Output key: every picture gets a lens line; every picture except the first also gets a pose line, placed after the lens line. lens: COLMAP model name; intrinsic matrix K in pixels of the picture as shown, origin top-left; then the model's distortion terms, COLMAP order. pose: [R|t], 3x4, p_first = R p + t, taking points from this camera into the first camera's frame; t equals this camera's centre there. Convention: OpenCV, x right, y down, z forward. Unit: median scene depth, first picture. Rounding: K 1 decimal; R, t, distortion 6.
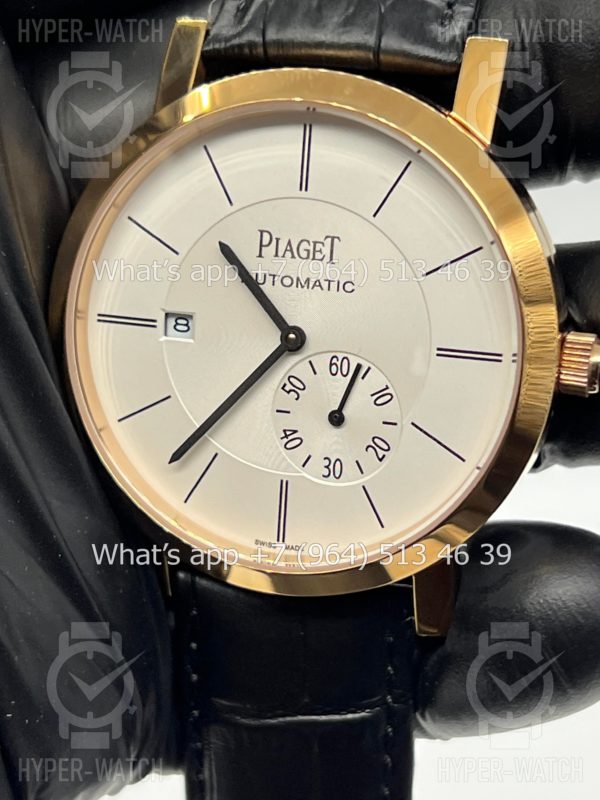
lens RADIAL K [[1876.8, 0, 302.0], [0, 1876.8, 398.7], [0, 0, 1]] dist [0.289449, 0.000000]
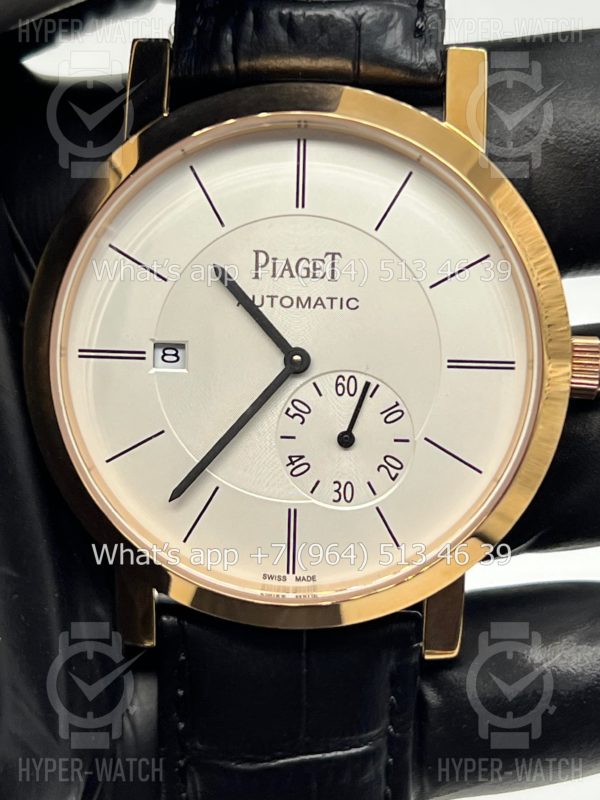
lens RADIAL K [[1876.8, 0, 307.1], [0, 1876.8, 398.3], [0, 0, 1]] dist [0.289449, 0.000000]
pose [[0.966822, -0.065453, 0.246922, -0.239561], [0.075935, 0.996561, -0.033158, 0.019766], [-0.243903, 0.050807, 0.968468, 0.064145]]
